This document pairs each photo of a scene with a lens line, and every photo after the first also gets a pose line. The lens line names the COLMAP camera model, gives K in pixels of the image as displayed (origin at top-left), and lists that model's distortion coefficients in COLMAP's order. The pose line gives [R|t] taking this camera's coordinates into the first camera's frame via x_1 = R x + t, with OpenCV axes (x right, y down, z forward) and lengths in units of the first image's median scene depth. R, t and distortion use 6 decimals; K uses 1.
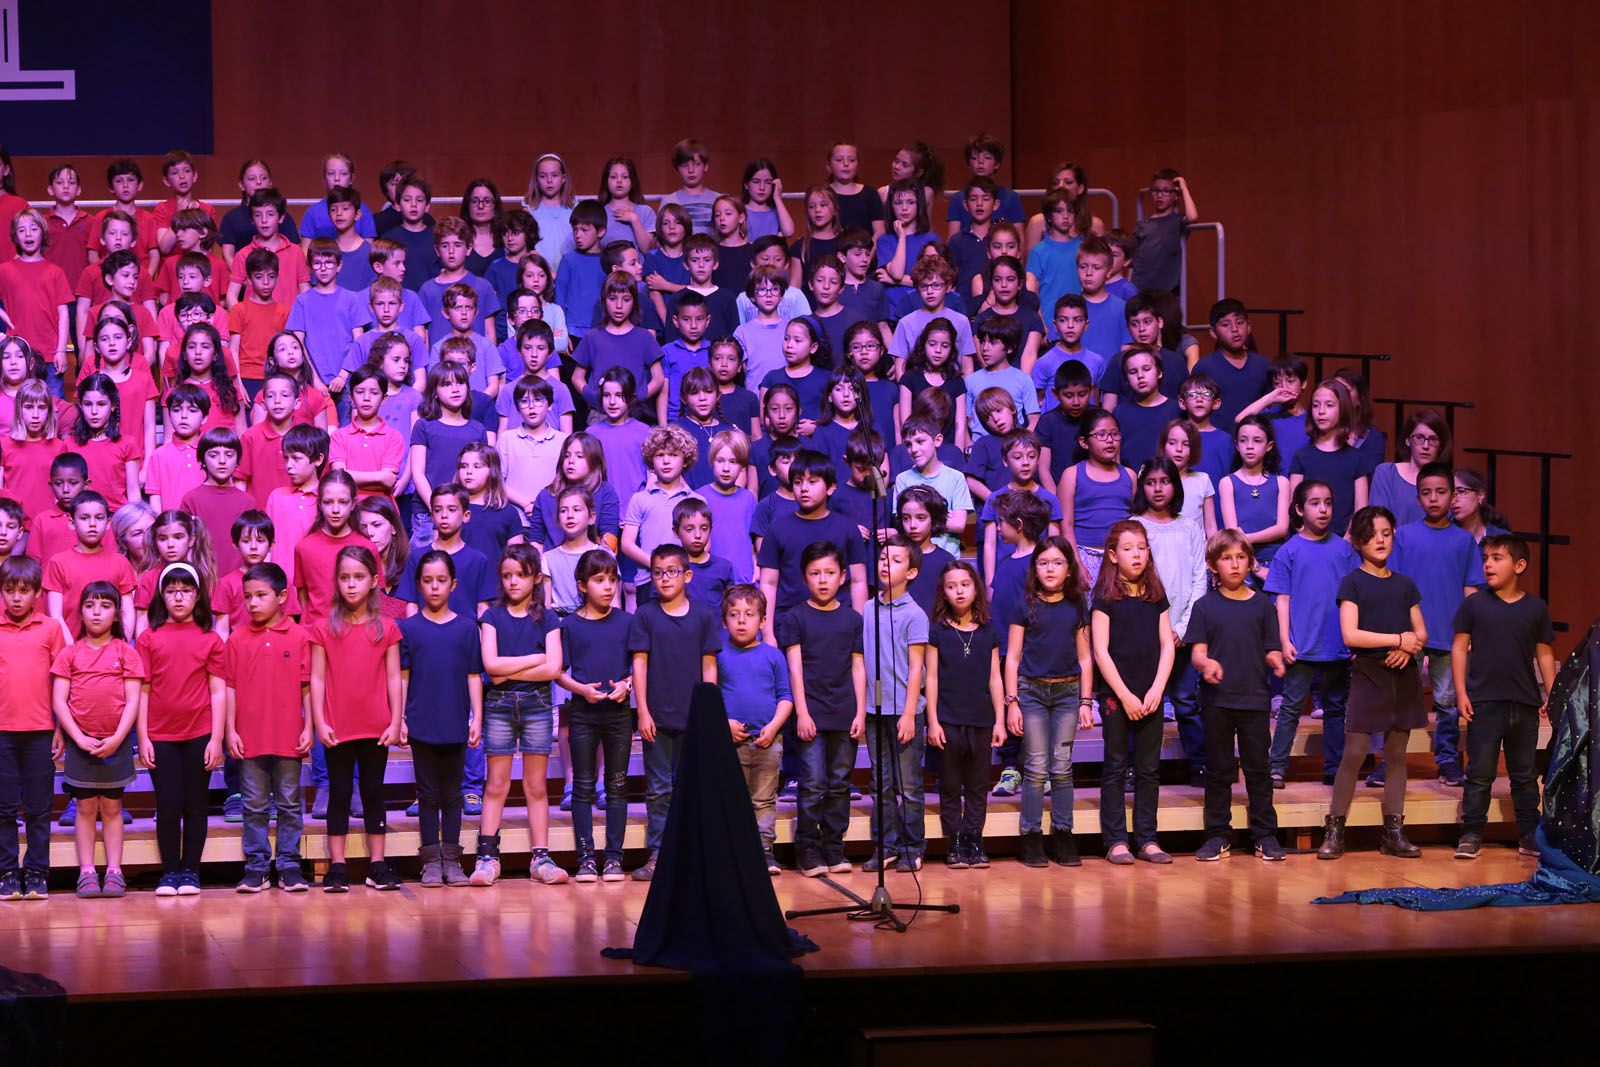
lens RADIAL K [[6885.2, 0, 775.8], [0, 6885.2, 519.1], [0, 0, 1]] dist [0.334682, 0.000000]
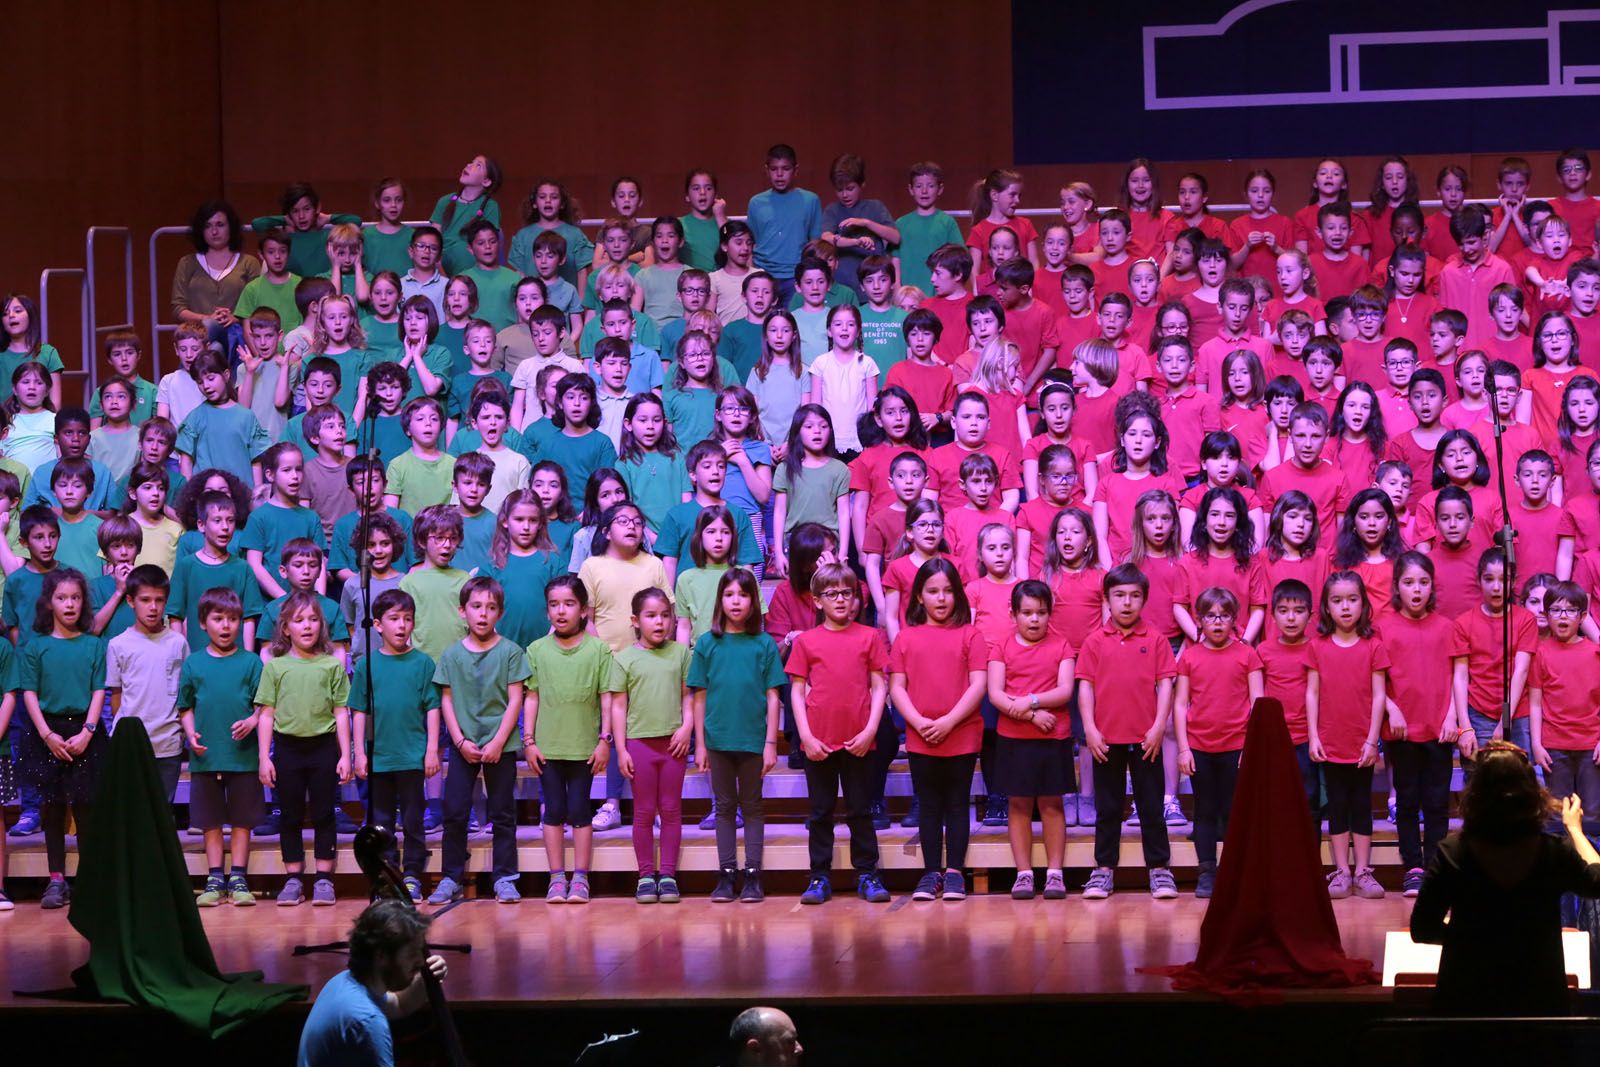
lens RADIAL K [[6885.2, 0, 799.8], [0, 6885.2, 483.6], [0, 0, 1]] dist [0.334682, 0.000000]
pose [[0.956291, 0.004853, -0.292378, 0.257075], [-0.005732, 0.999981, -0.002152, -0.005459], [0.292362, 0.003734, 0.956301, 0.047476]]
